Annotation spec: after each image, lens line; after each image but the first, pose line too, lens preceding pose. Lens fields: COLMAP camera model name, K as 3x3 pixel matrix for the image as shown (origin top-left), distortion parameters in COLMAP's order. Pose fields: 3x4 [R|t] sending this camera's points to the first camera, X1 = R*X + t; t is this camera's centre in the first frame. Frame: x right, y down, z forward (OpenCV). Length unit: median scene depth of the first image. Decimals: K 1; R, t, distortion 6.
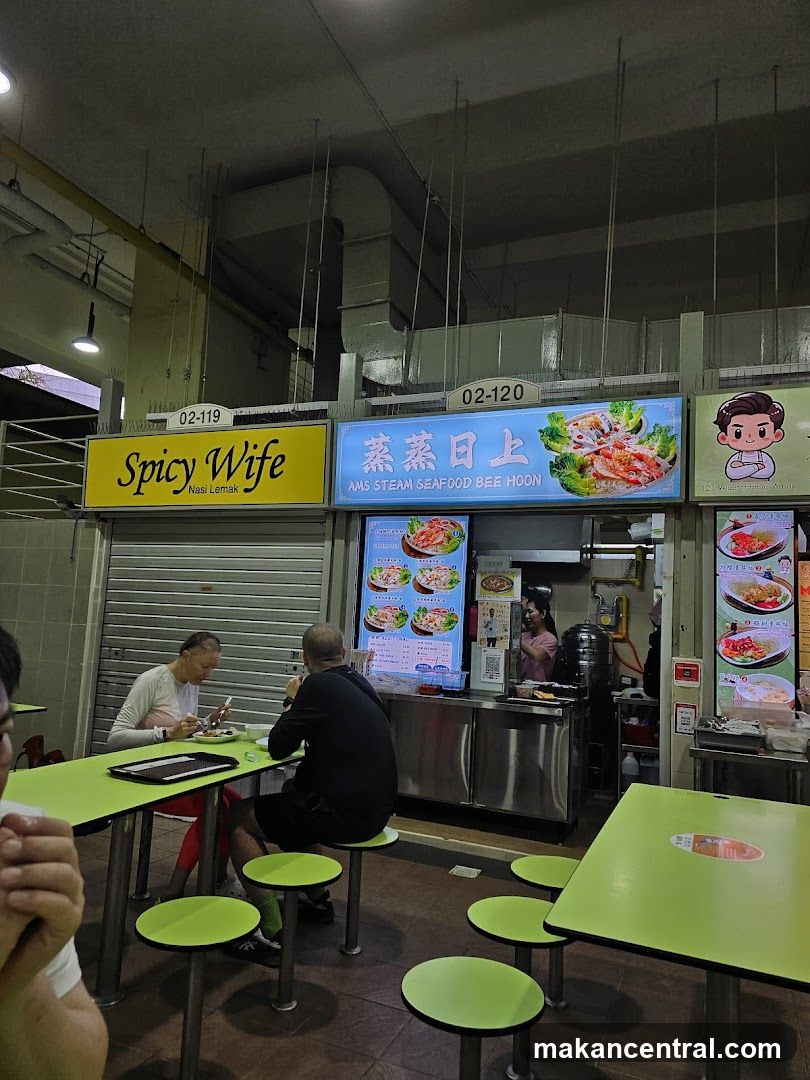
lens RADIAL K [[734.3, 0, 394.7], [0, 734.3, 560.4], [0, 0, 1]] dist [0.047514, -0.039393]
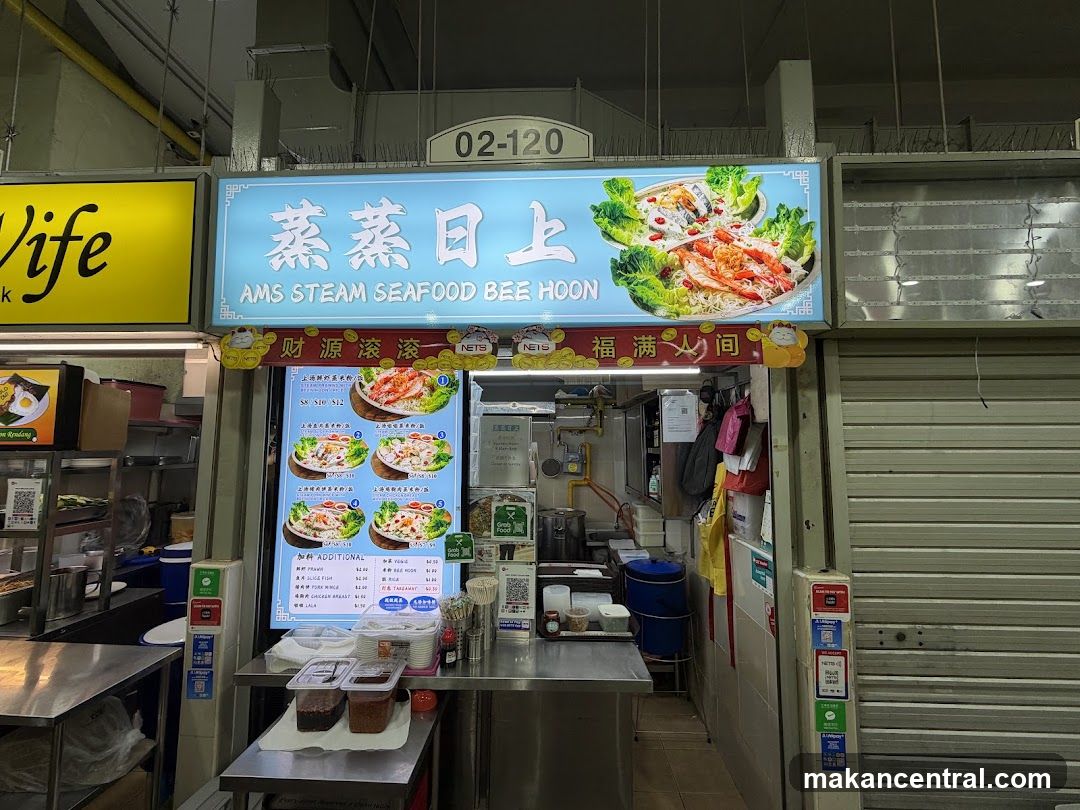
lens RADIAL K [[431.0, 0, 539.2], [0, 431.0, 407.1], [0, 0, 1]] dist [0.000532, -0.001814]
pose [[0.927549, -0.017870, 0.373275, 0.021948], [0.014257, 0.999821, 0.012439, -0.018041], [-0.373430, -0.006216, 0.927638, 0.634185]]
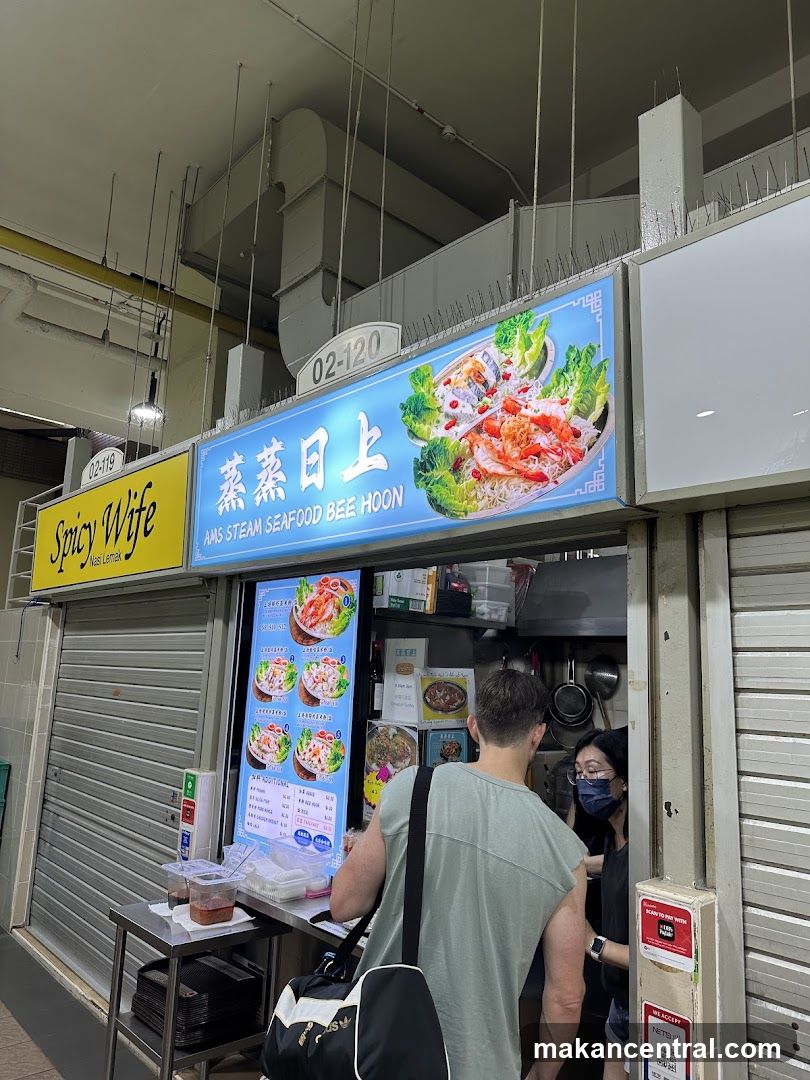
lens RADIAL K [[771.9, 0, 400.1], [0, 771.9, 539.9], [0, 0, 1]] dist [0.095291, -0.024226]
pose [[0.913157, -0.087857, -0.398026, 0.378787], [0.044684, 0.992186, -0.116491, -0.011809], [0.405151, 0.088590, 0.909948, 0.452226]]
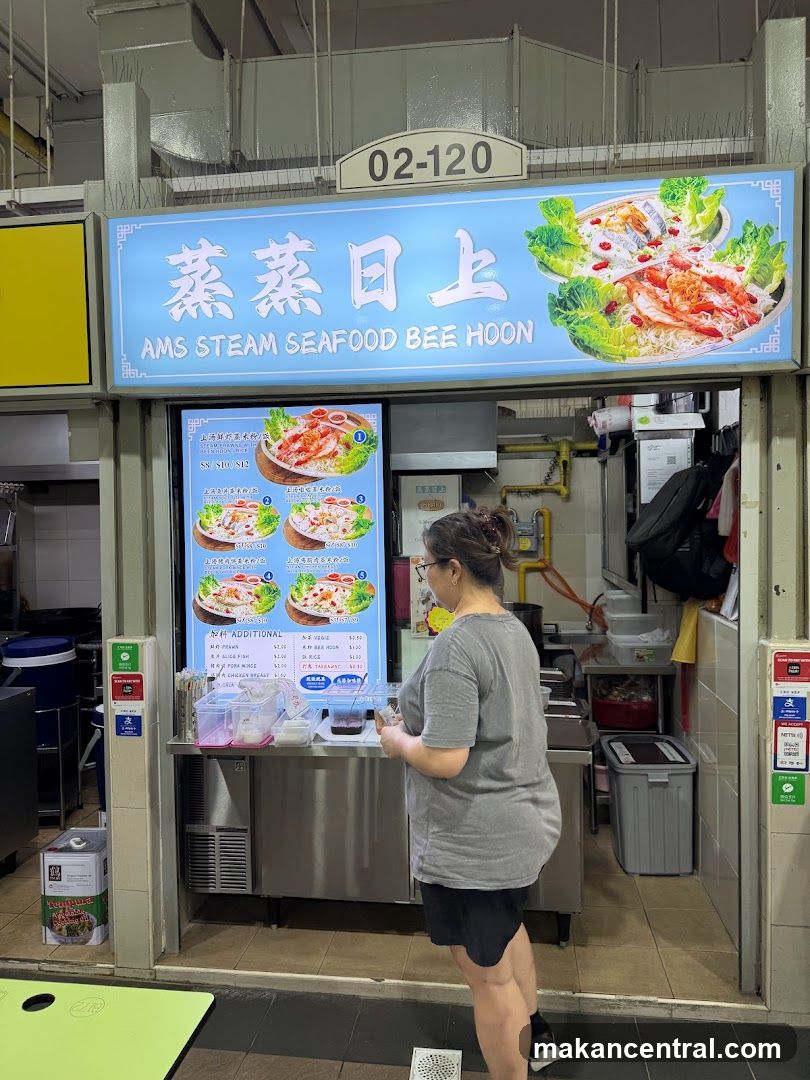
lens RADIAL K [[734.3, 0, 419.1], [0, 734.3, 531.1], [0, 0, 1]] dist [0.047514, -0.039393]
pose [[0.953949, -0.073328, 0.290868, -0.039467], [0.041351, 0.992550, 0.114605, -0.028389], [-0.297105, -0.097300, 0.949874, 0.463477]]
